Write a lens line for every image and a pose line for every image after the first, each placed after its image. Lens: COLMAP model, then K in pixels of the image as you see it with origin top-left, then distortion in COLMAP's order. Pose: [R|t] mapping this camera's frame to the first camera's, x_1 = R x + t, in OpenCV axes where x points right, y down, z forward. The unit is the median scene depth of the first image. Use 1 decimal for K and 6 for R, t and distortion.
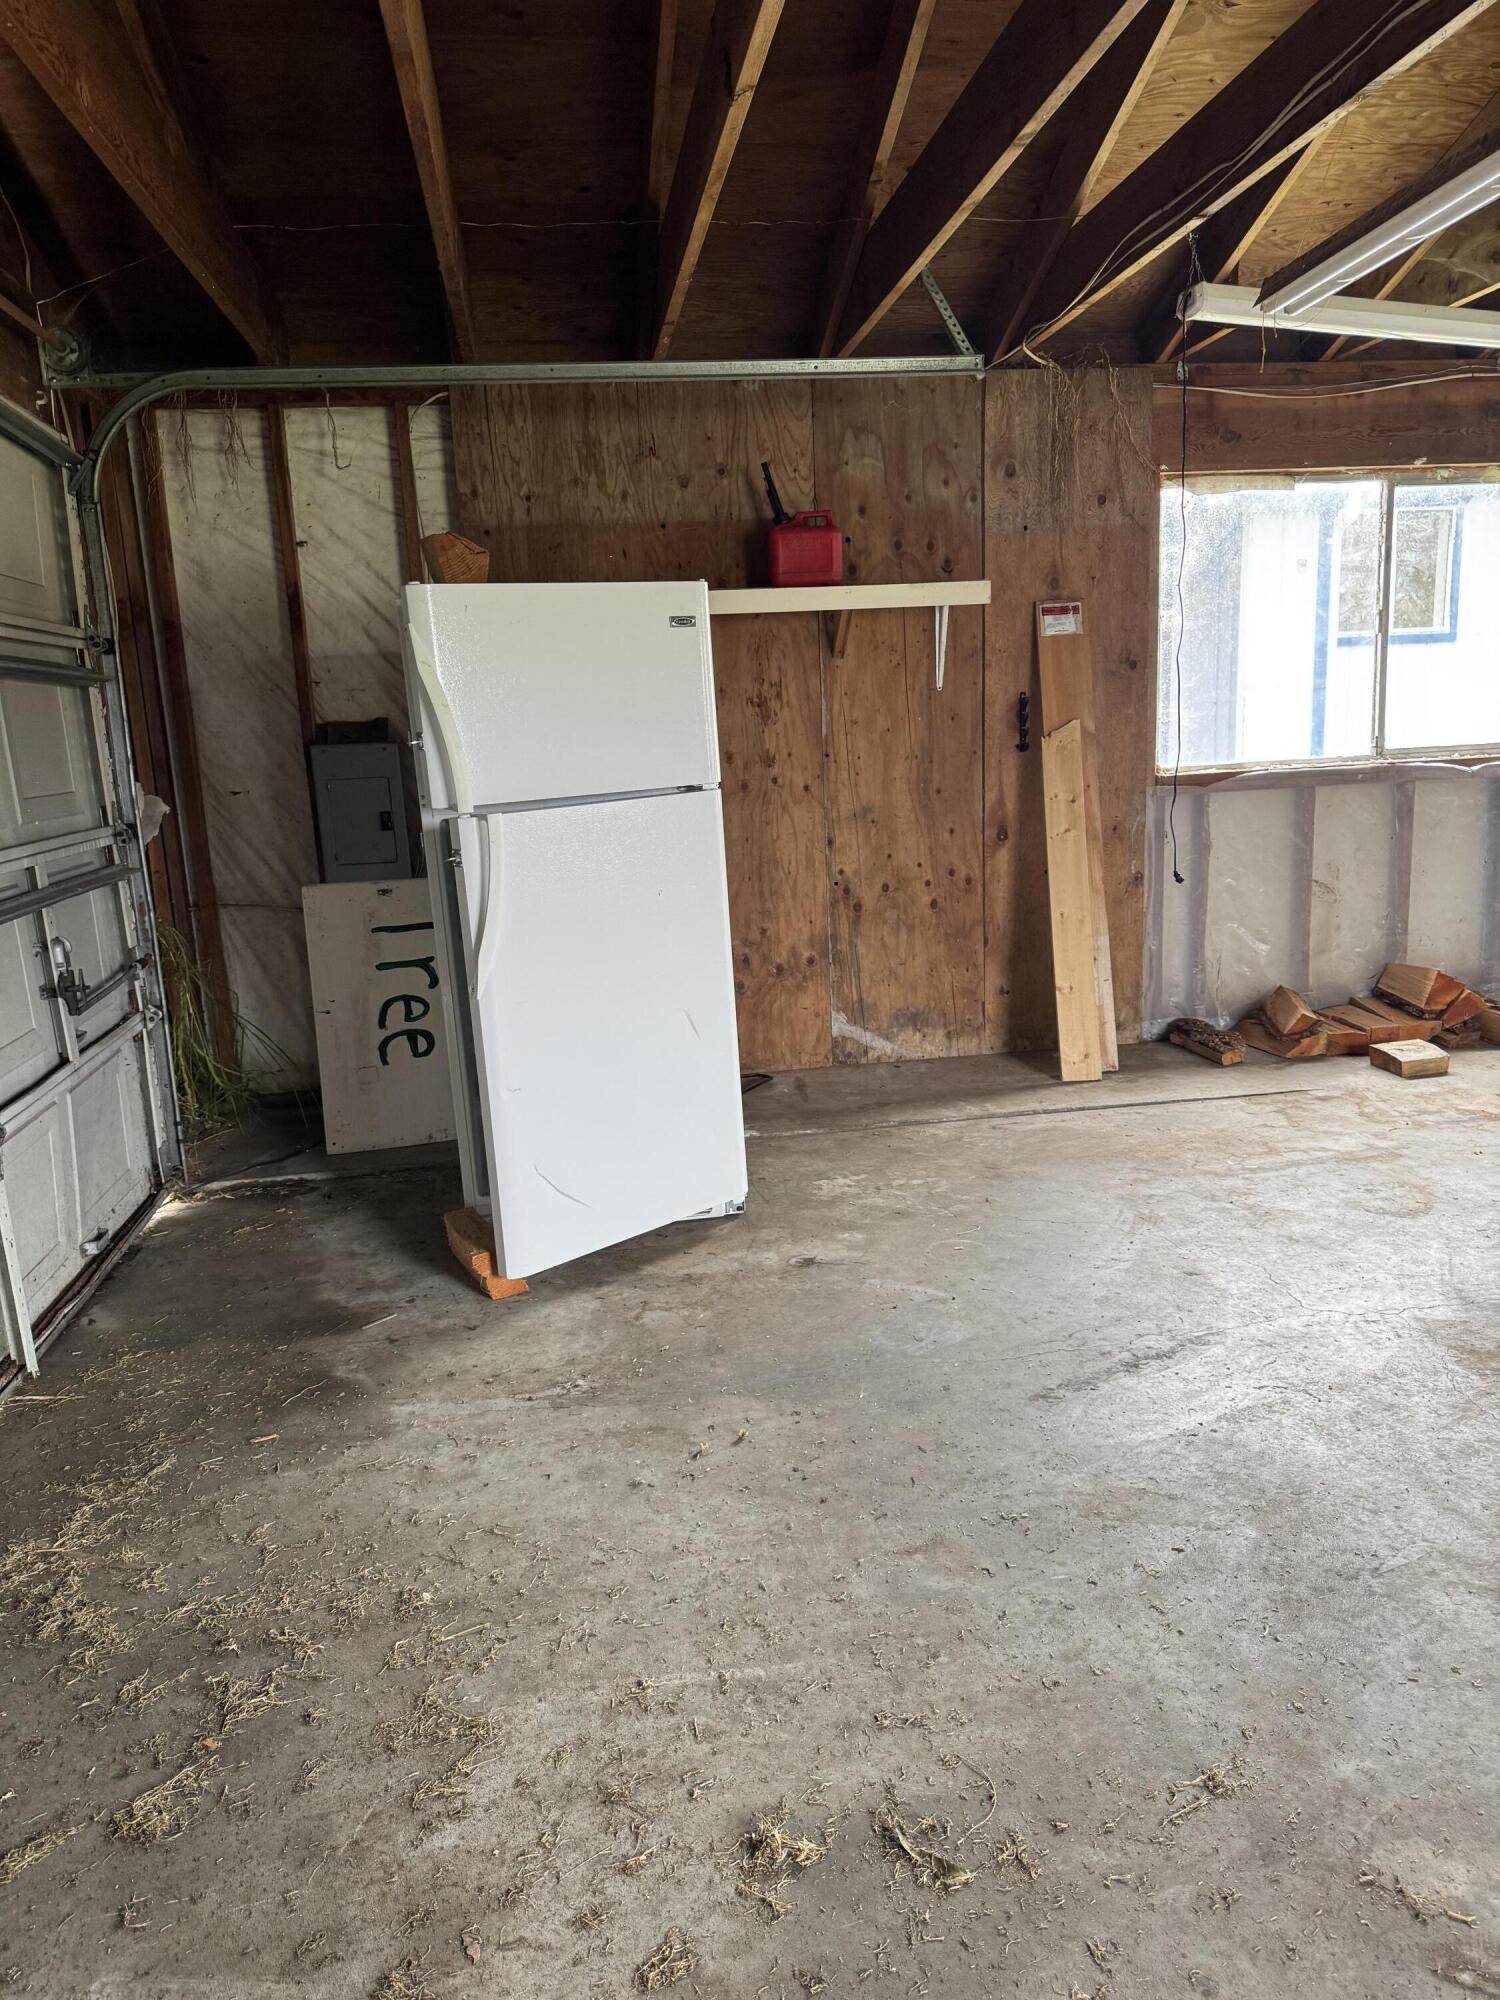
lens RADIAL K [[1388.4, 0, 750.0], [0, 1388.4, 1000.0], [0, 0, 1]] dist [0.155714, -0.311762]
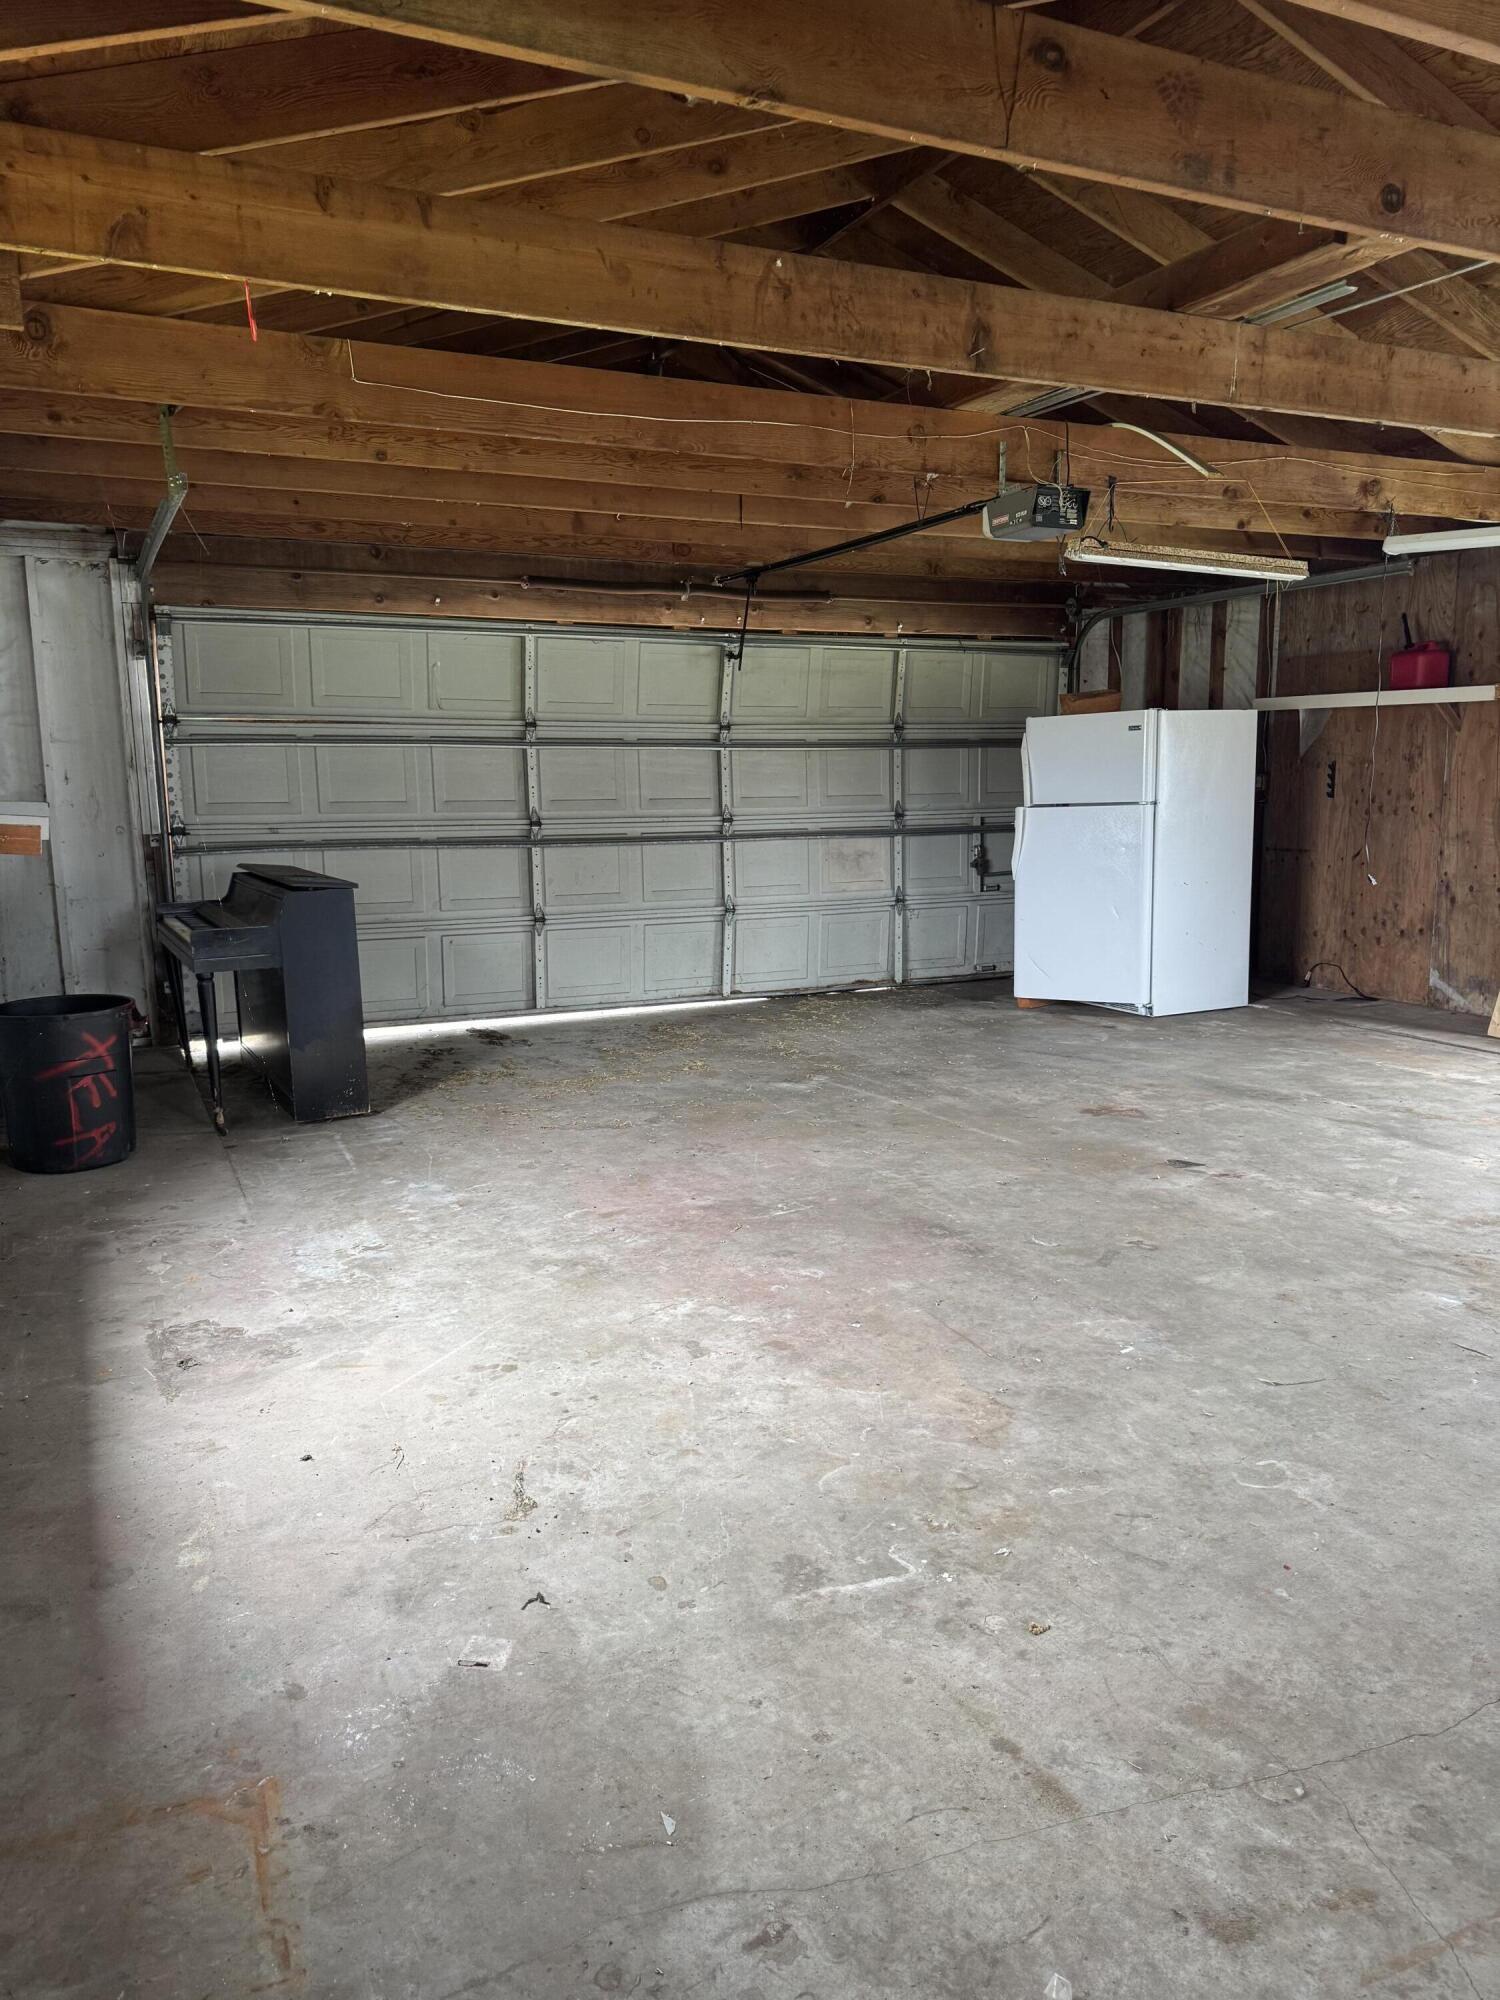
lens RADIAL K [[1388.4, 0, 750.0], [0, 1388.4, 1000.0], [0, 0, 1]] dist [0.155714, -0.311762]
pose [[0.296481, 0.198767, -0.934125, 1.277315], [-0.193914, 0.970257, 0.144909, -0.037214], [0.935145, 0.138177, 0.326207, -0.155614]]
